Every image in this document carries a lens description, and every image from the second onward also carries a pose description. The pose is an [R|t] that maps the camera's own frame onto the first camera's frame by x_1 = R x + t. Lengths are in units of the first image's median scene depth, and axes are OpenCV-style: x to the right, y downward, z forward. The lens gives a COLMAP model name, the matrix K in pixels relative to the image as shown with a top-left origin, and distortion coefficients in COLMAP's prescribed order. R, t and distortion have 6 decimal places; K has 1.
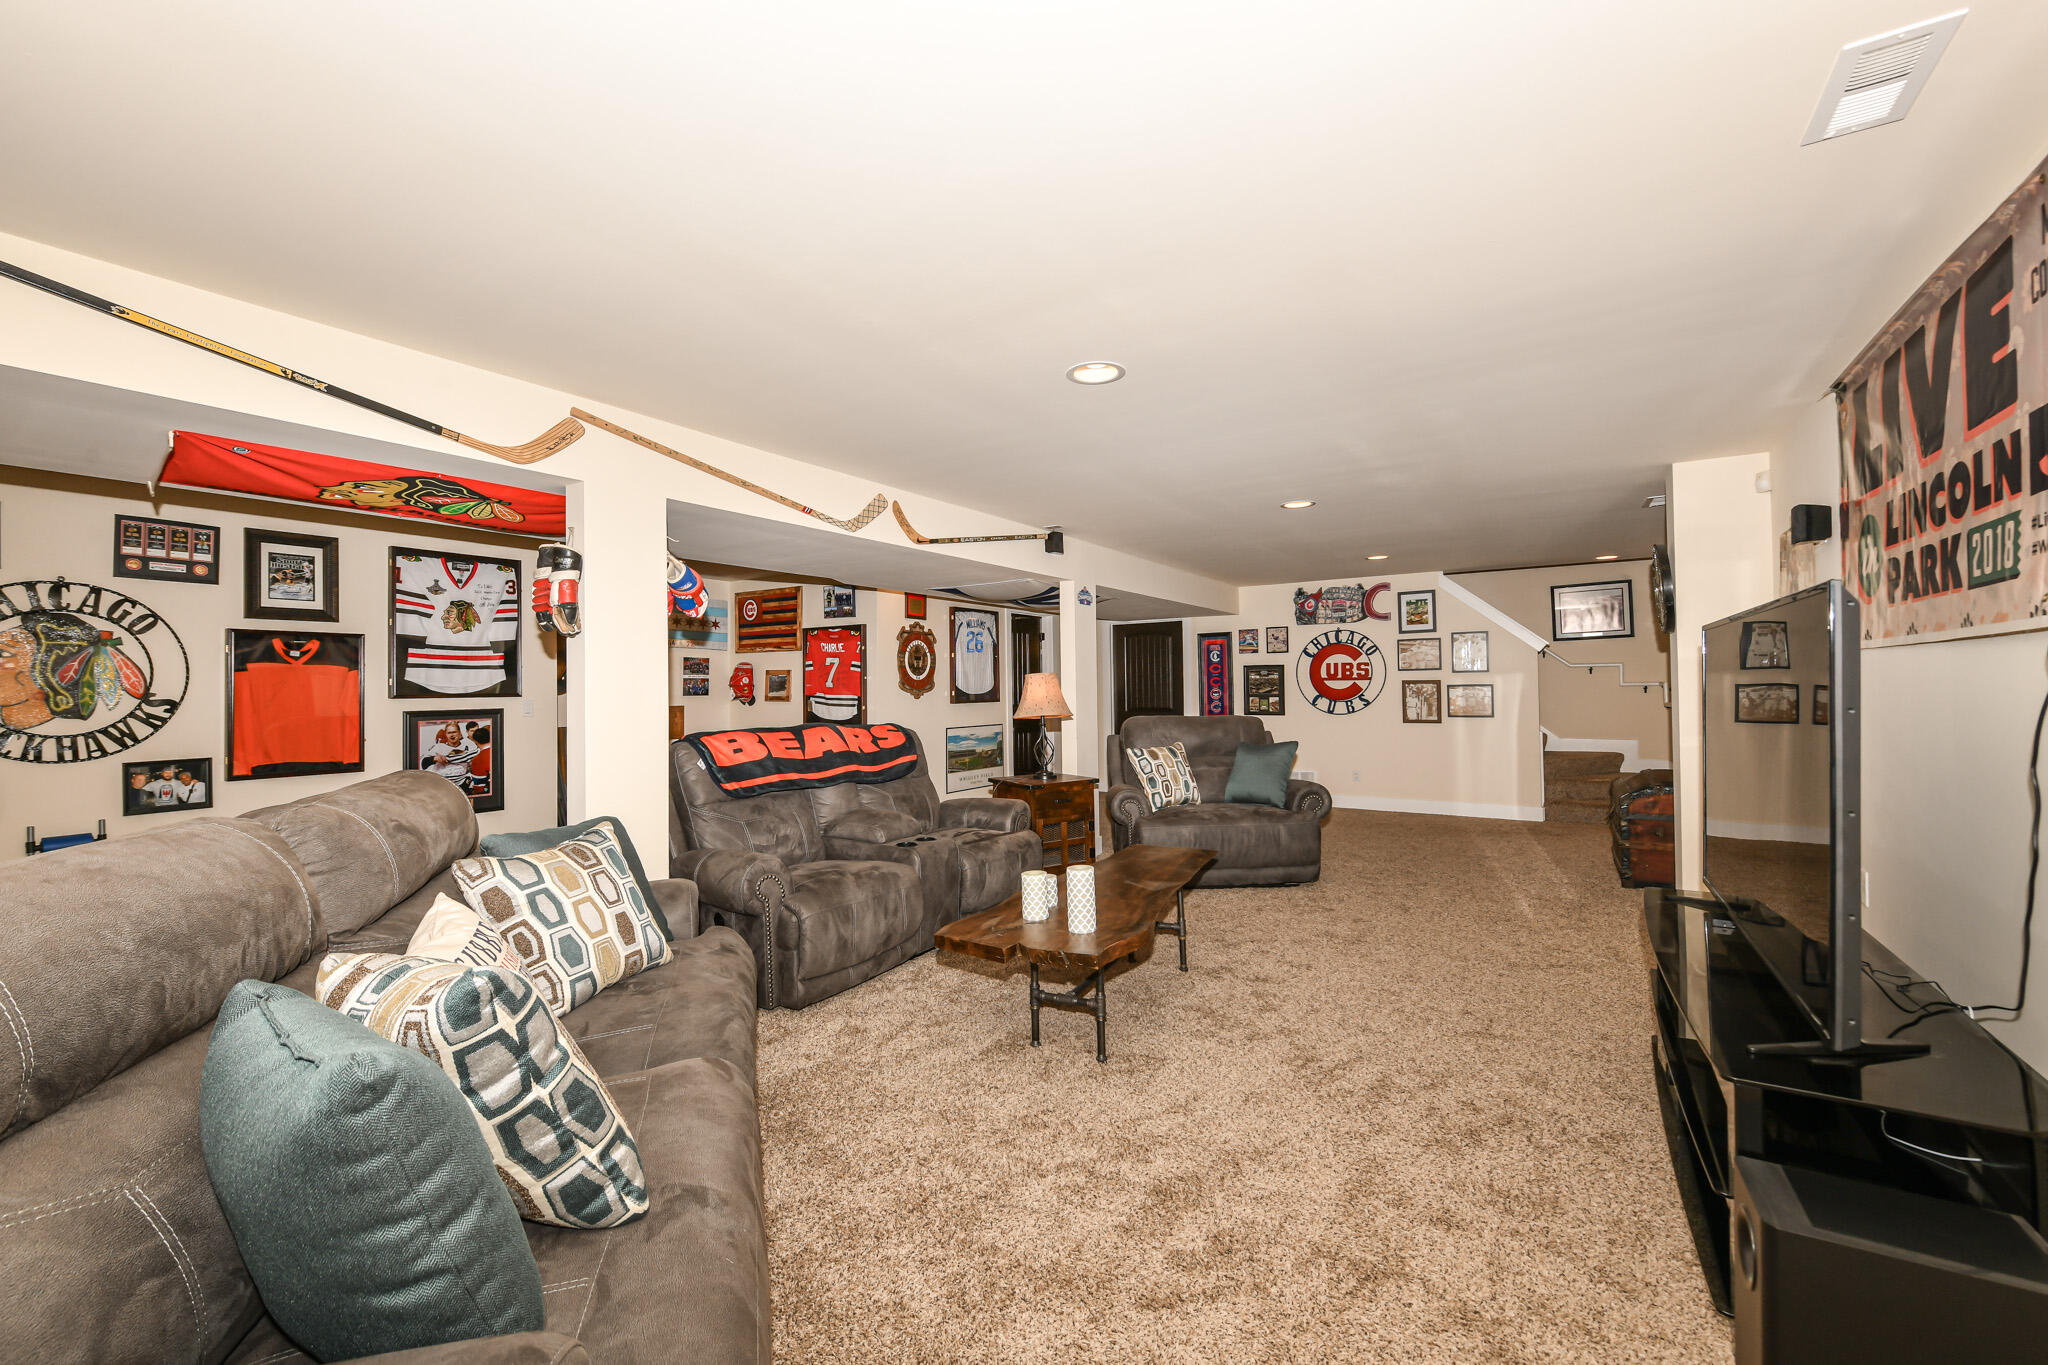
lens RADIAL K [[825.2, 0, 1010.8], [0, 825.2, 681.2], [0, 0, 1]] dist [-0.000003, -0.000201]
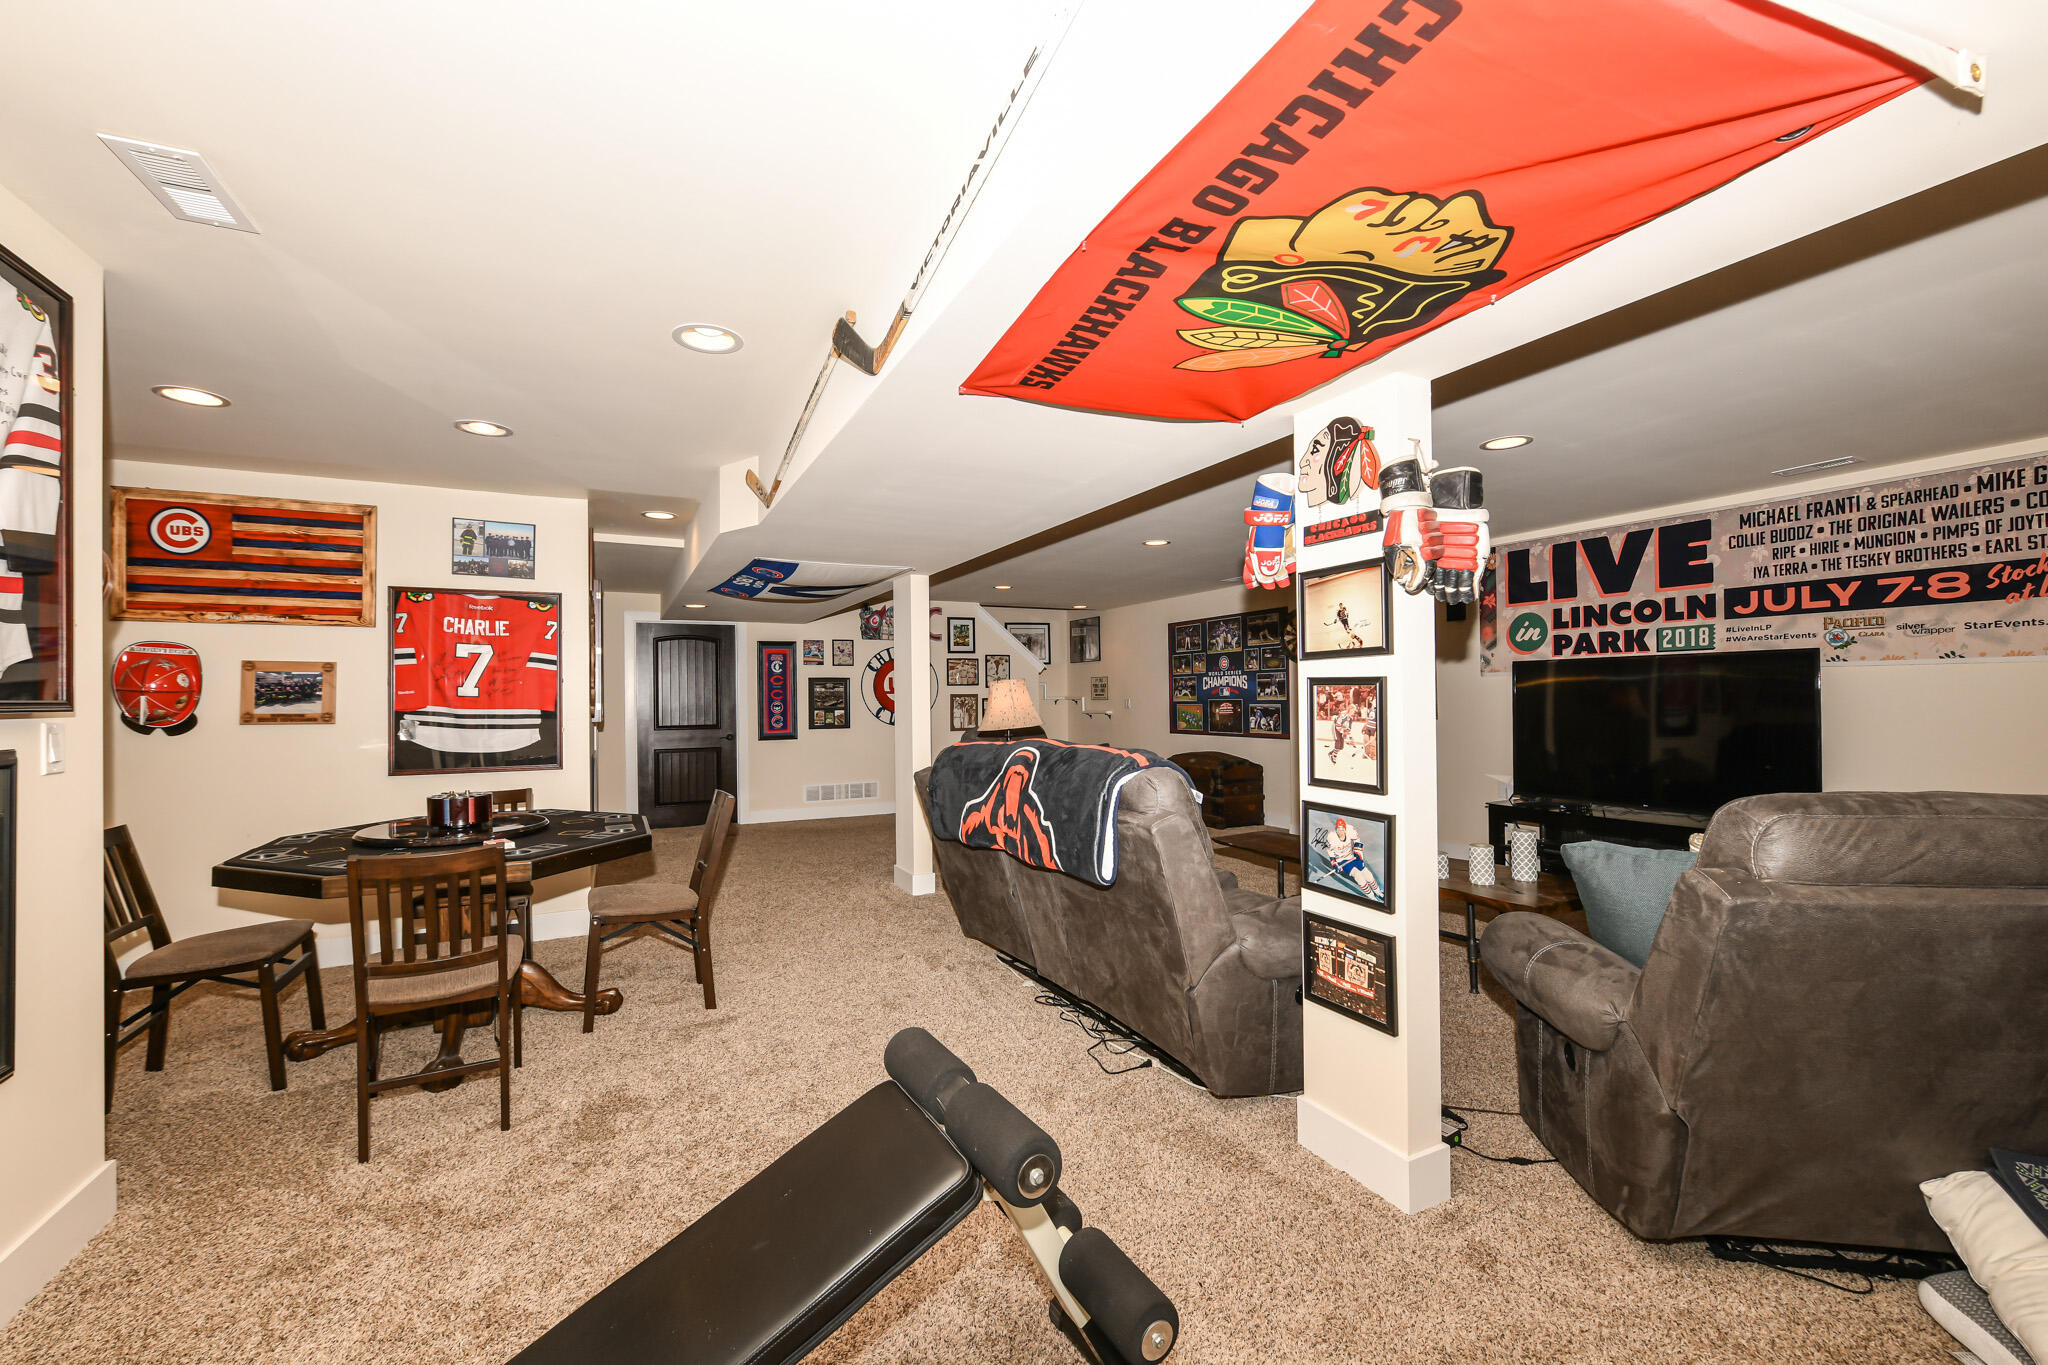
lens RADIAL K [[825.2, 0, 1010.8], [0, 825.2, 681.2], [0, 0, 1]] dist [-0.000003, -0.000201]
pose [[0.505263, 0.022564, 0.862671, -0.512709], [-0.002176, 0.999688, -0.024874, 0.010249], [-0.862963, 0.010690, 0.505154, 0.382040]]
